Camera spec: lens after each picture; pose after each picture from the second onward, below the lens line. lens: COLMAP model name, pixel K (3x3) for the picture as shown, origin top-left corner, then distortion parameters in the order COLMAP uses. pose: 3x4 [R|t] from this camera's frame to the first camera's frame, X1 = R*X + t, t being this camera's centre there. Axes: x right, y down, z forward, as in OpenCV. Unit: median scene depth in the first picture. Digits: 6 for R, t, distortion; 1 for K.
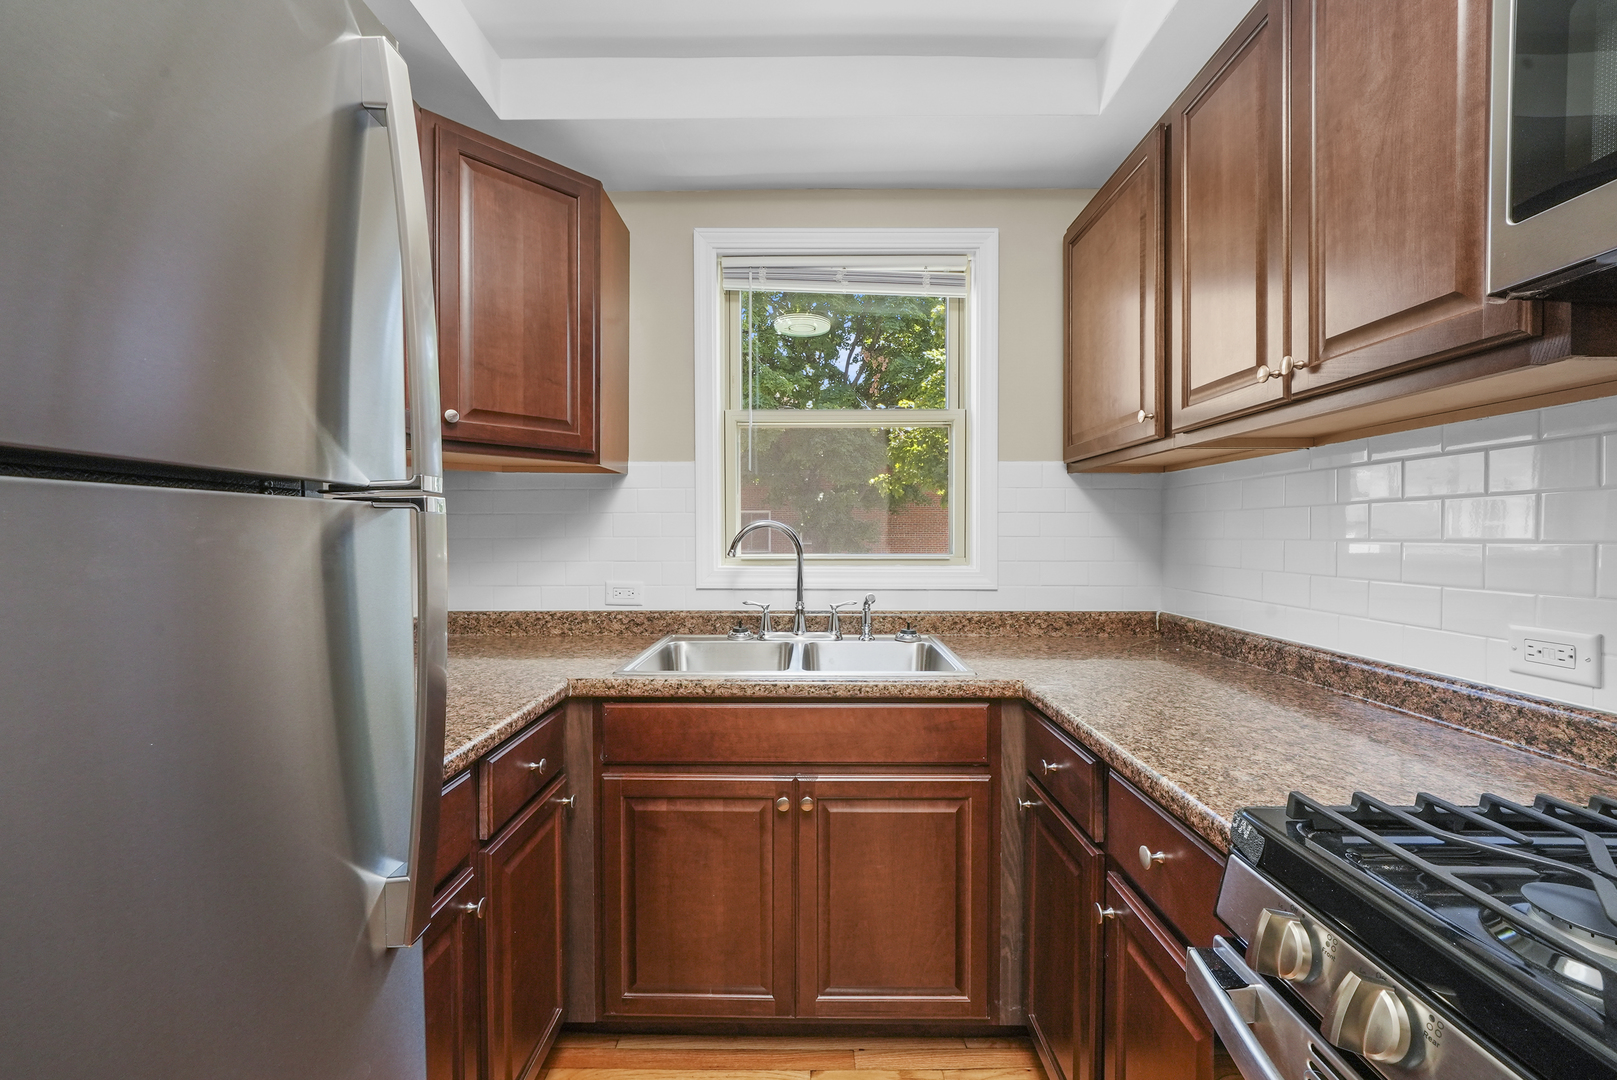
lens RADIAL K [[657.0, 0, 808.5], [0, 657.0, 540.0], [0, 0, 1]] dist [-0.006874, 0.000634]
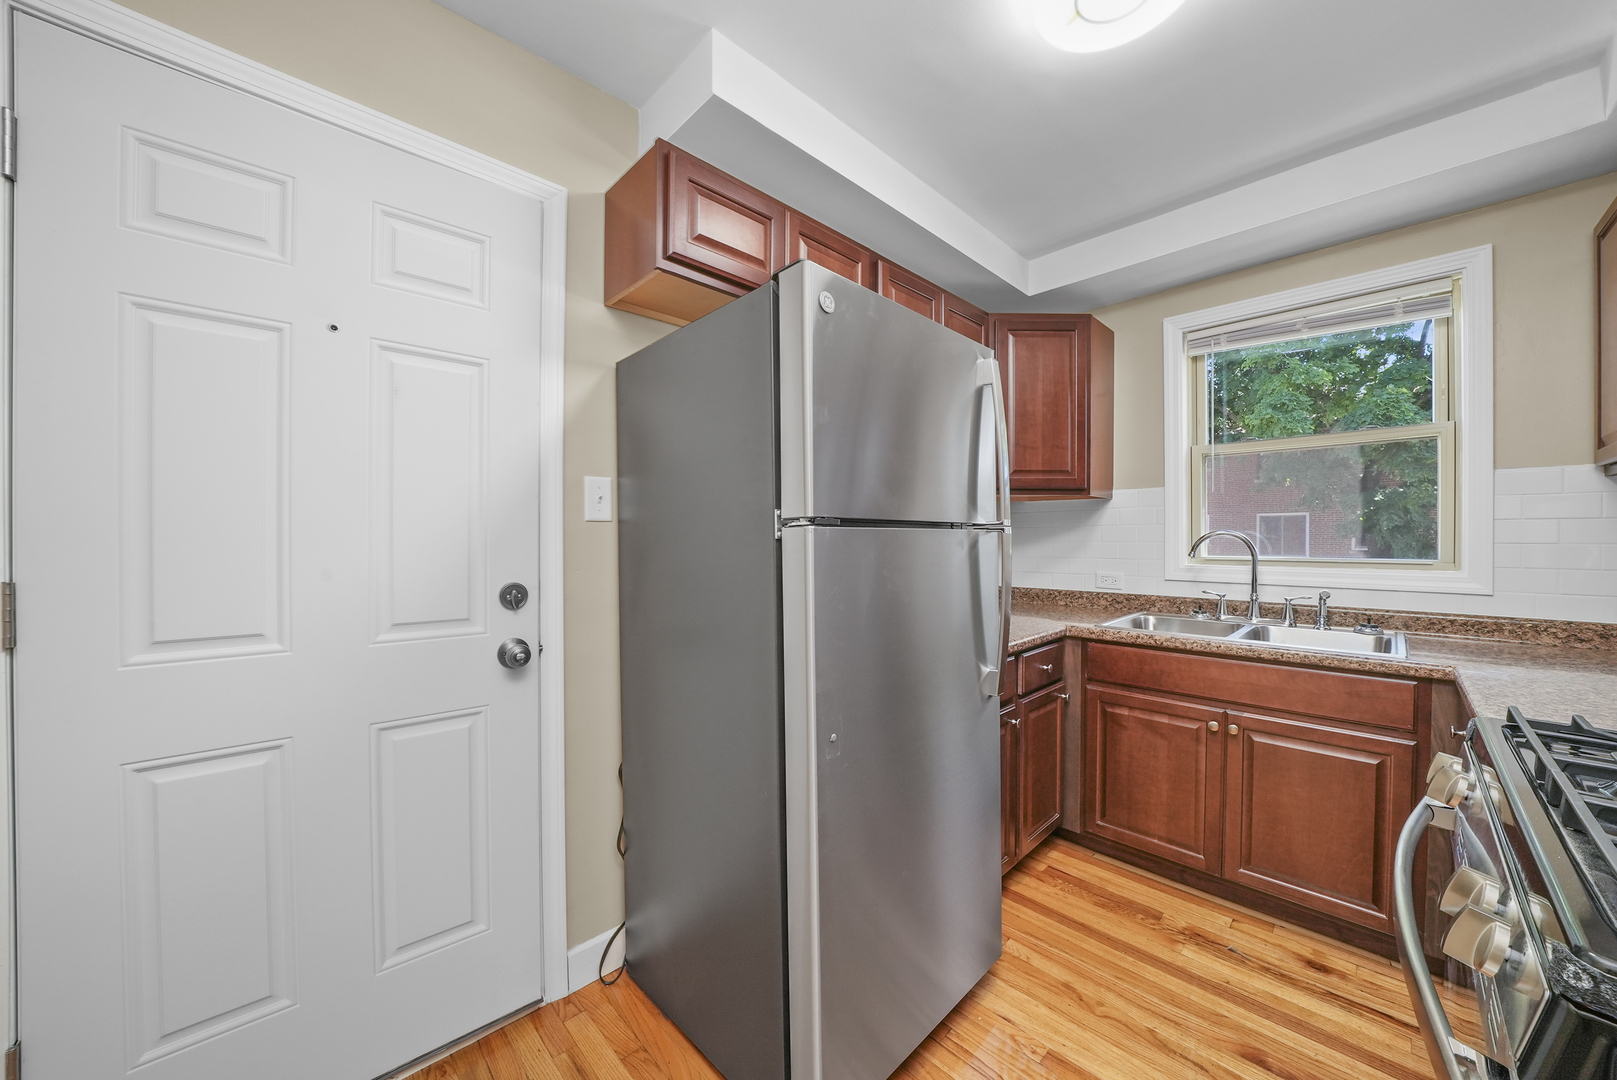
lens RADIAL K [[566.1, 0, 813.0], [0, 566.1, 543.7], [0, 0, 1]] dist [-0.023543, 0.000057]
pose [[0.699613, 0.007545, -0.714482, 0.215754], [-0.006648, 0.999970, 0.004050, -0.001579], [0.714491, 0.001917, 0.699642, -0.492147]]
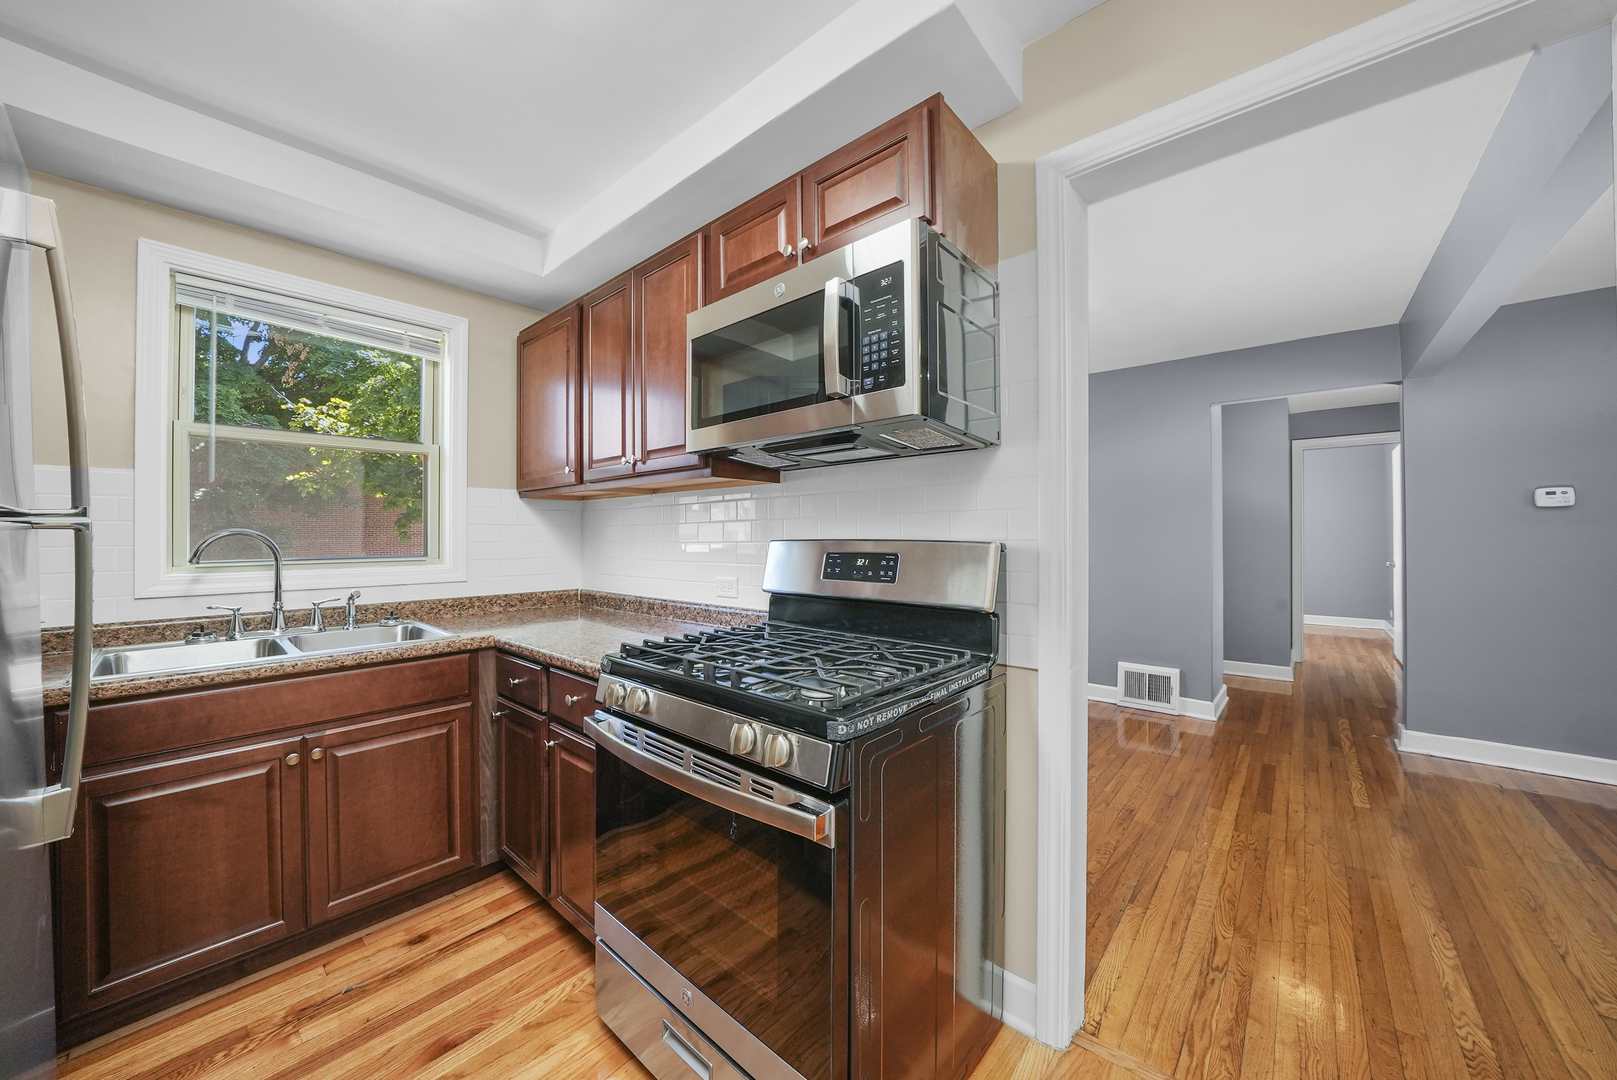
lens RADIAL K [[569.4, 0, 812.7], [0, 569.4, 530.3], [0, 0, 1]] dist [-0.023531, 0.000059]
pose [[0.646991, 0.003364, 0.762491, -0.200413], [0.013647, 0.999779, -0.015991, -0.002099], [-0.762376, 0.020752, 0.646802, -0.433893]]
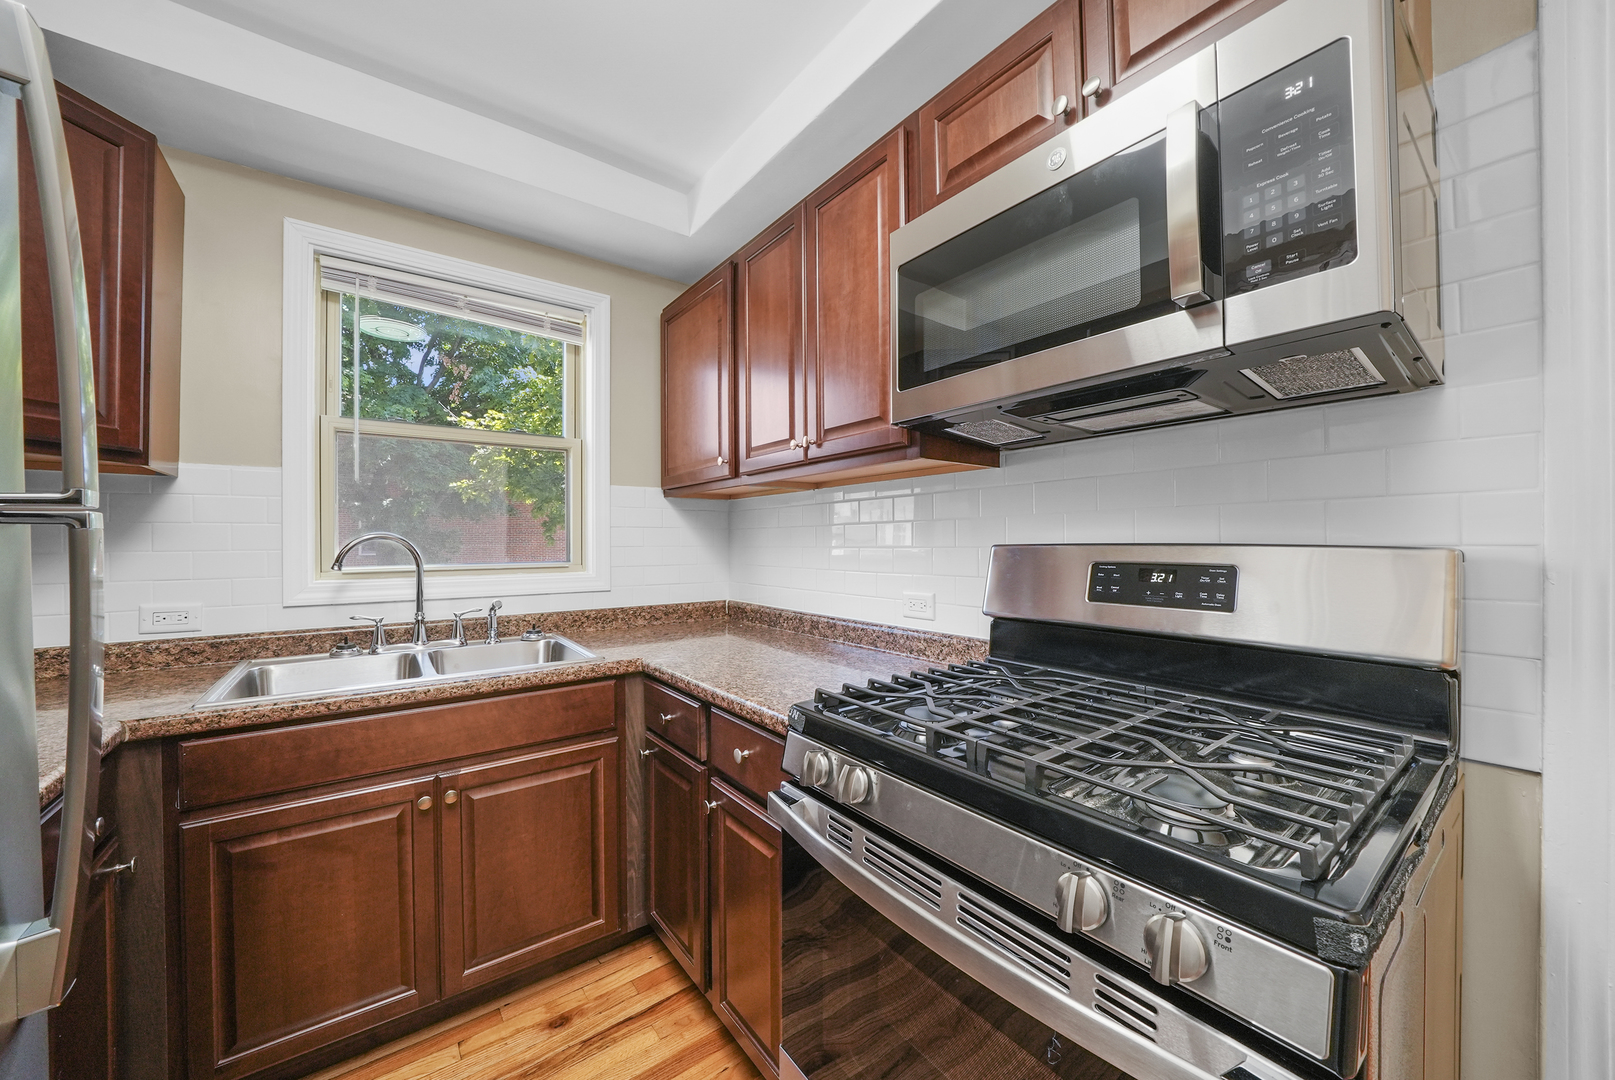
lens RADIAL K [[584.5, 0, 811.2], [0, 584.5, 539.0], [0, 0, 1]] dist [-0.021029, -0.000123]
pose [[0.790970, -0.001377, 0.611853, -0.110798], [0.011515, 0.999854, -0.012636, -0.002555], [-0.611746, 0.017040, 0.790871, -0.116360]]
